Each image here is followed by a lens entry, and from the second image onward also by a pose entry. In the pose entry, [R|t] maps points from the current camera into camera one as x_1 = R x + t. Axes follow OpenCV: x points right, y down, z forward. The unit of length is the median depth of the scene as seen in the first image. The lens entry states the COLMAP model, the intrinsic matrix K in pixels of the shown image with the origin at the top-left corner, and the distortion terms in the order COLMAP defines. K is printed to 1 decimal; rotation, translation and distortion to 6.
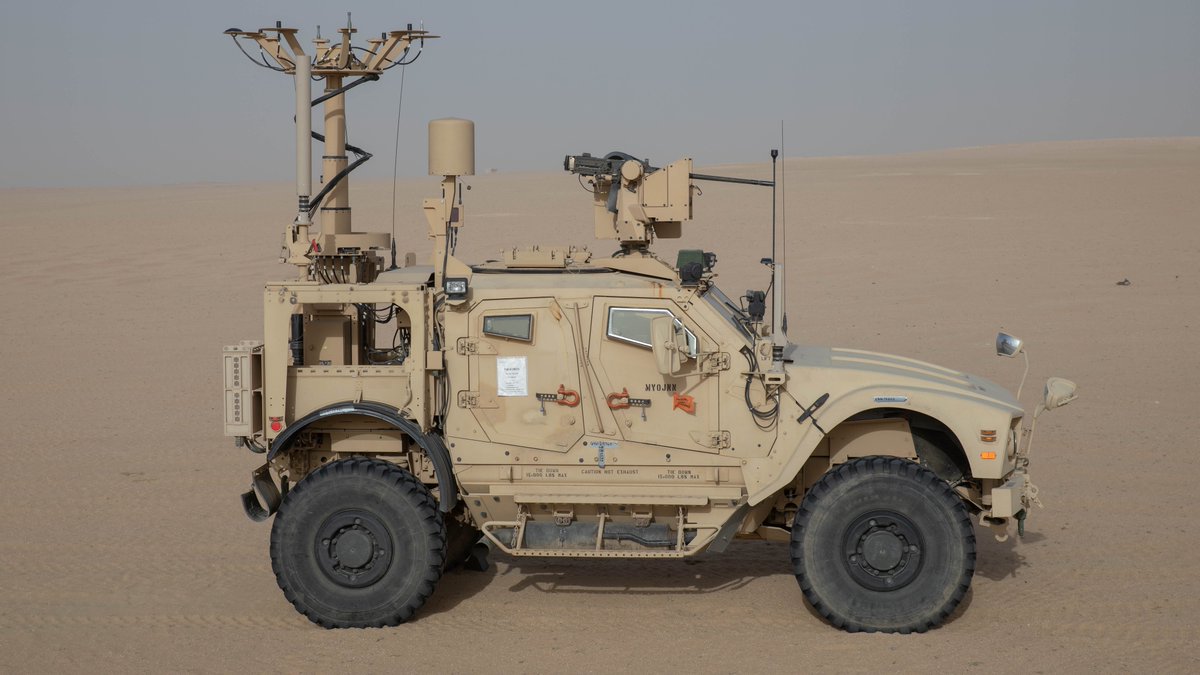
lens RADIAL K [[1916.5, 0, 600.0], [0, 1916.5, 337.5], [0, 0, 1]] dist [0.125552, 0.027518]
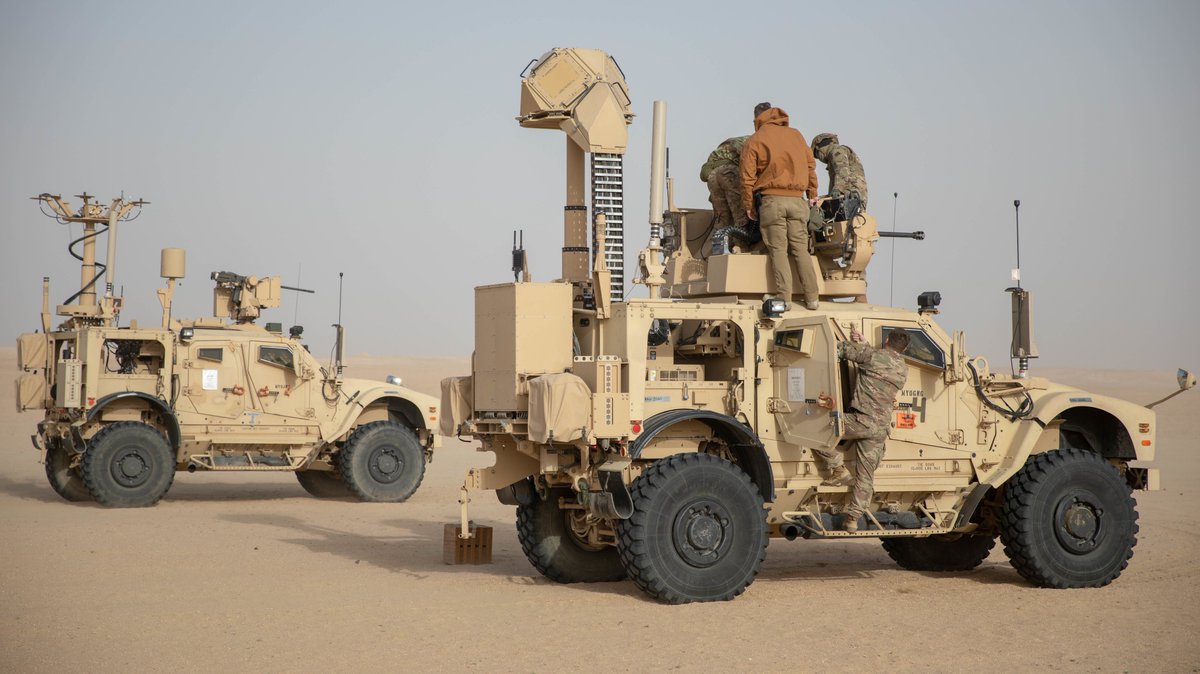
lens RADIAL K [[1916.5, 0, 600.0], [0, 1916.5, 337.0], [0, 0, 1]] dist [0.125552, 0.027518]
pose [[0.829367, 0.039923, 0.557277, -0.824526], [0.014498, 0.995570, -0.092900, 0.167495], [-0.558517, 0.085128, 0.825114, -0.871515]]
